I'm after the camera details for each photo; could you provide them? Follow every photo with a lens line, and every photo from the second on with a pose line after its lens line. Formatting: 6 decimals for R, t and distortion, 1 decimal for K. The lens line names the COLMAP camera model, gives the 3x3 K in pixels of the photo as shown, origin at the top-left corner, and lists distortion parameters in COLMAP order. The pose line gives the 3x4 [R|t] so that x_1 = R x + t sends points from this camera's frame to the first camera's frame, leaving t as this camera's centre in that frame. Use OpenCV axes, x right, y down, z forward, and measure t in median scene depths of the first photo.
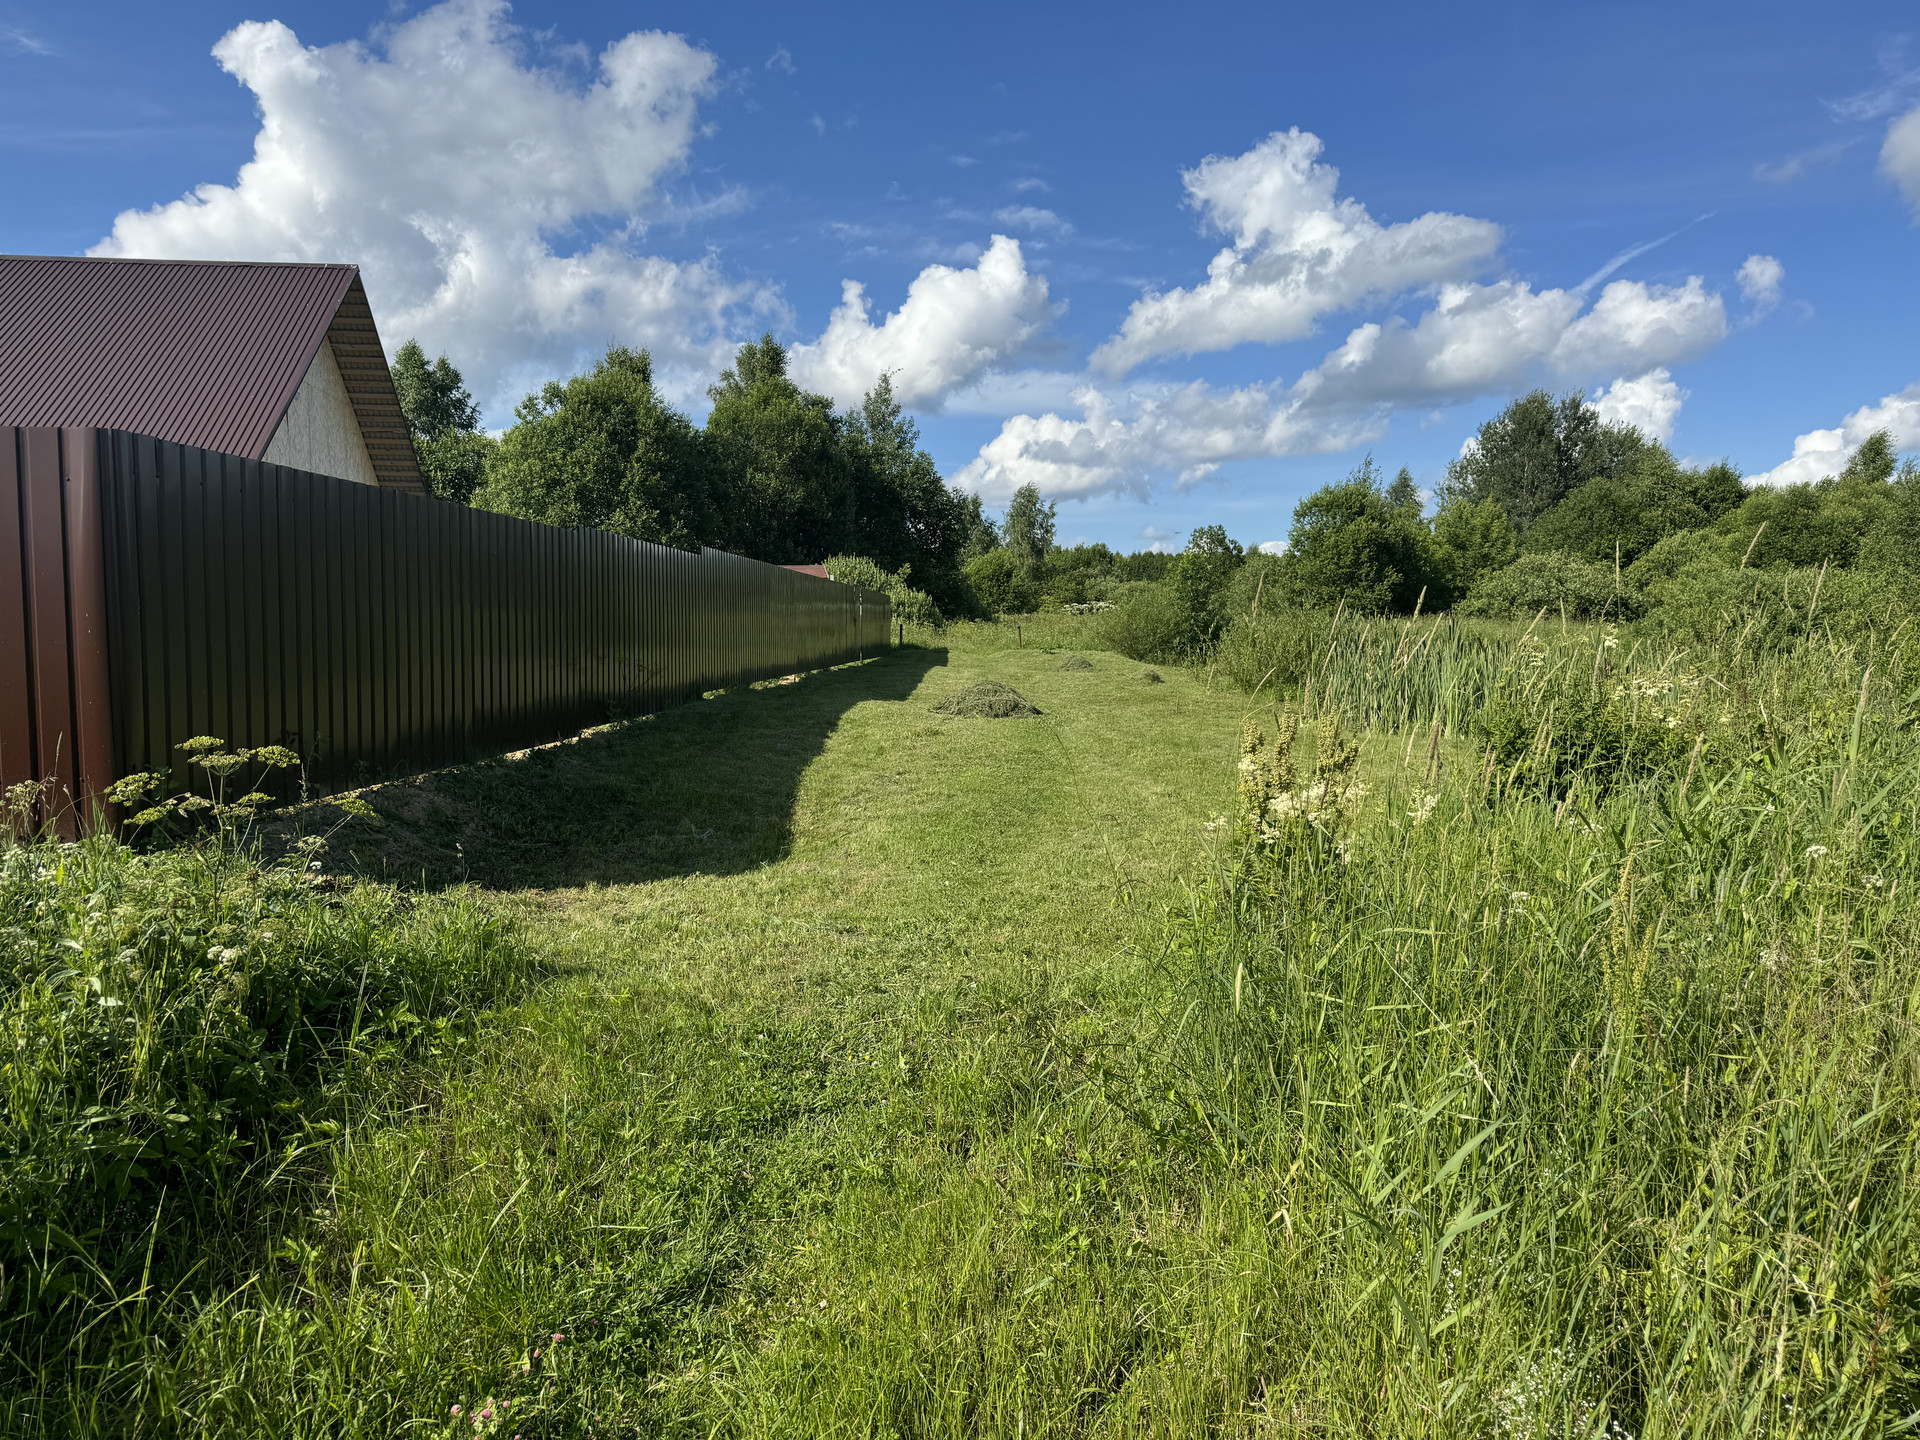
lens RADIAL K [[1570.3, 0, 960.0], [0, 1570.3, 720.0], [0, 0, 1]] dist [0.135307, -0.226550]
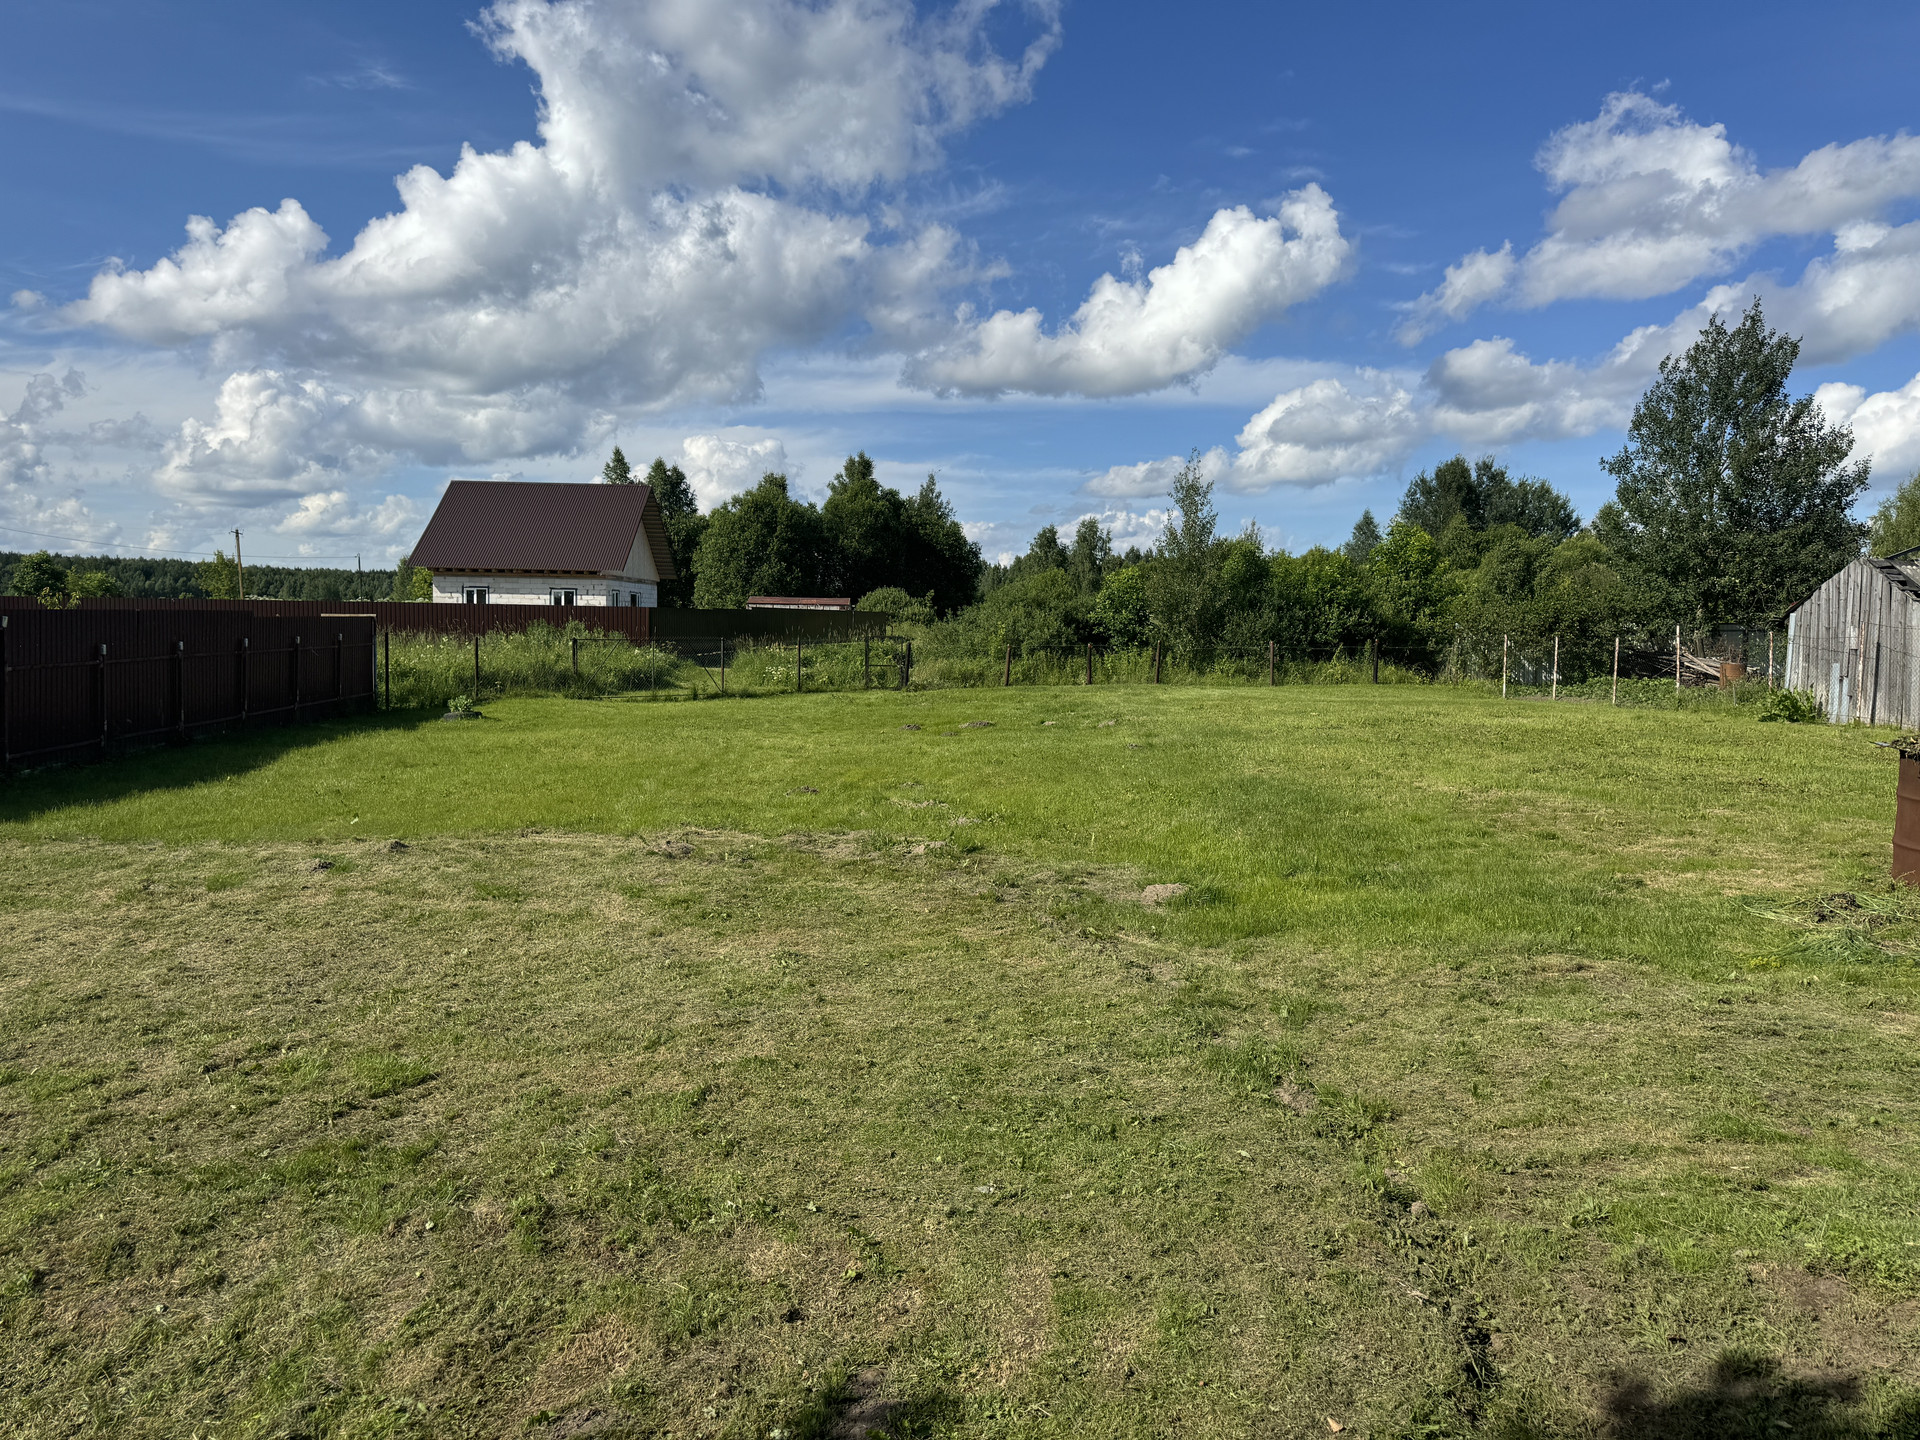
lens RADIAL K [[1570.3, 0, 960.0], [0, 1570.3, 720.0], [0, 0, 1]] dist [0.135307, -0.226550]
pose [[0.991879, 0.022529, -0.125176, 0.205834], [-0.021986, 0.999742, 0.005715, 0.033517], [0.125273, -0.002916, 0.992118, -0.686449]]
